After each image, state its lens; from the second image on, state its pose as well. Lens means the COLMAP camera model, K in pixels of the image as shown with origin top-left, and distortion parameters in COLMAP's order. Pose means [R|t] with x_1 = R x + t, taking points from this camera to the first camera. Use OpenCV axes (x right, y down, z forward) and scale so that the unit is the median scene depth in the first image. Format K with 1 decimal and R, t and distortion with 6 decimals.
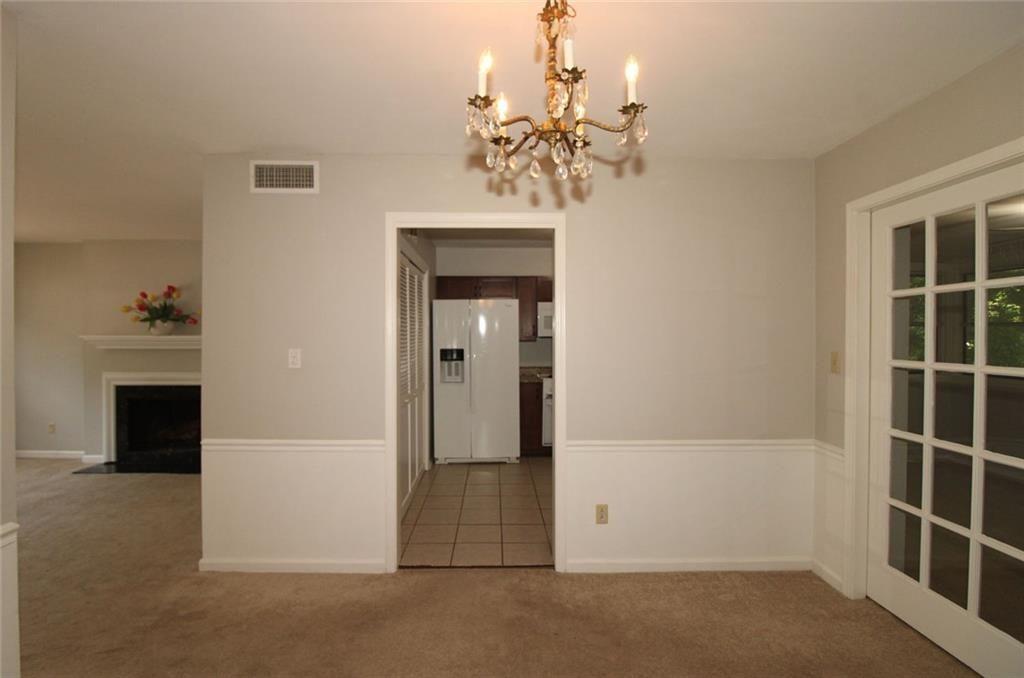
lens RADIAL K [[491.4, 0, 503.1], [0, 491.4, 339.3], [0, 0, 1]] dist [0.000388, -0.015927]
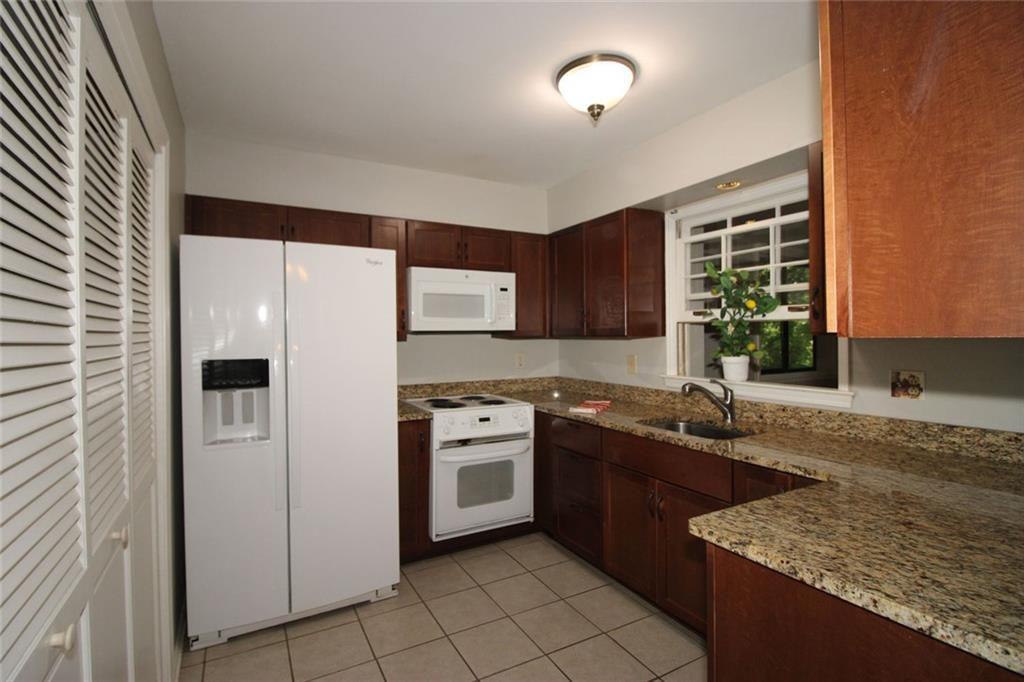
lens RADIAL K [[473.5, 0, 498.8], [0, 473.5, 340.5], [0, 0, 1]] dist [-0.001165, -0.014911]
pose [[0.884078, -0.006930, 0.467289, -0.093443], [0.009210, 0.999954, -0.002595, 0.006901], [-0.467249, 0.006598, 0.884101, 0.548701]]
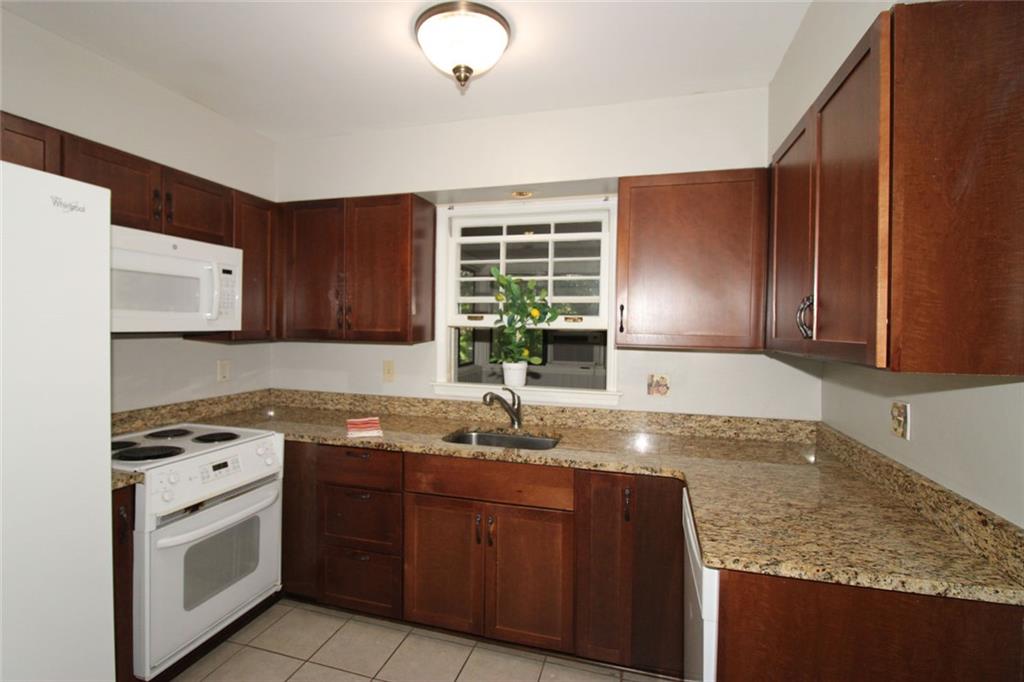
lens RADIAL K [[491.4, 0, 503.1], [0, 491.4, 341.3], [0, 0, 1]] dist [0.000388, -0.015927]
pose [[0.295558, -0.019913, 0.955117, -0.148791], [-0.003972, 0.999748, 0.022072, -0.009150], [-0.955317, -0.010318, 0.295405, 0.722300]]
